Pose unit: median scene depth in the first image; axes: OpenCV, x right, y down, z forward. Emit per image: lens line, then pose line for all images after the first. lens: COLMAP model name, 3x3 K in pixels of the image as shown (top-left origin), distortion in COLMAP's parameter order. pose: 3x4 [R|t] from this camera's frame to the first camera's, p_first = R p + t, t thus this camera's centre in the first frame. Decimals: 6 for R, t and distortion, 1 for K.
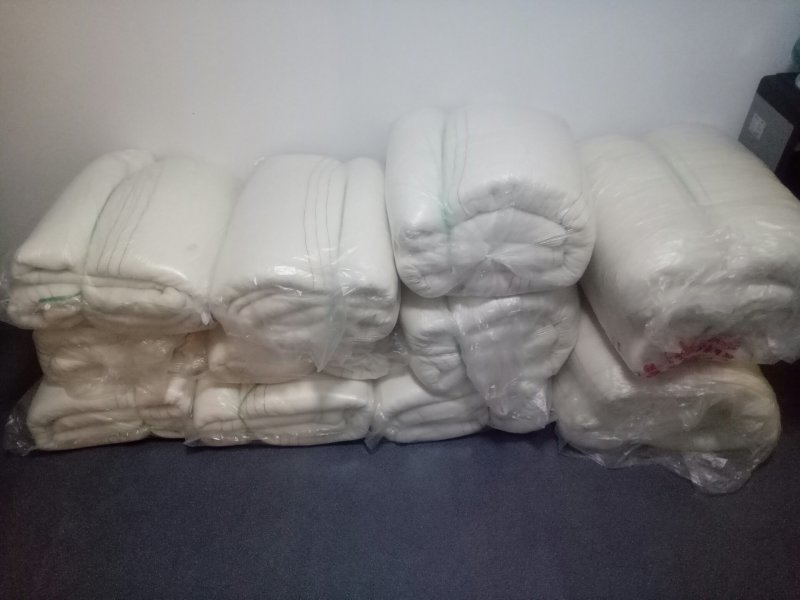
lens RADIAL K [[603.3, 0, 396.9], [0, 603.3, 292.9], [0, 0, 1]] dist [0.015542, -0.016062]
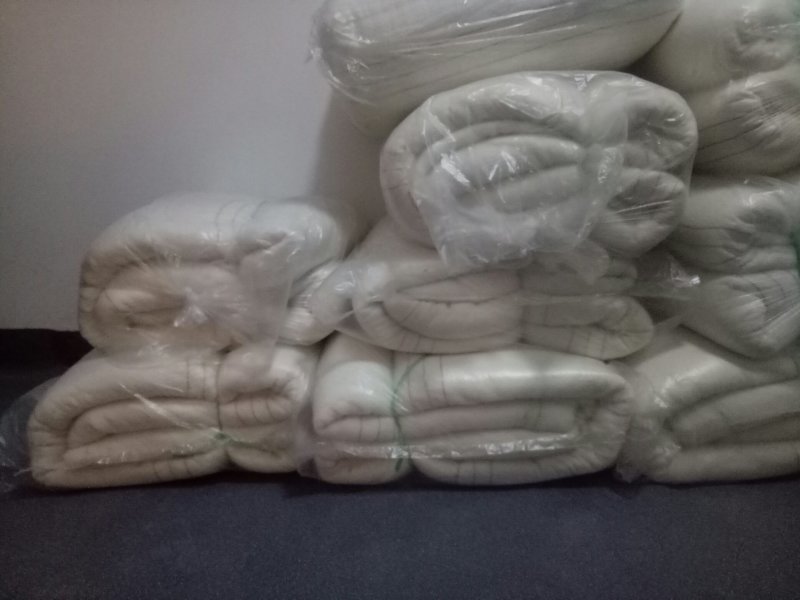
lens RADIAL K [[603.3, 0, 392.6], [0, 603.3, 293.5], [0, 0, 1]] dist [0.015542, -0.016062]
pose [[0.998491, 0.013055, -0.053333, -0.231730], [-0.034461, 0.905204, -0.423578, 0.346123], [0.042748, 0.424777, 0.904288, 0.436927]]
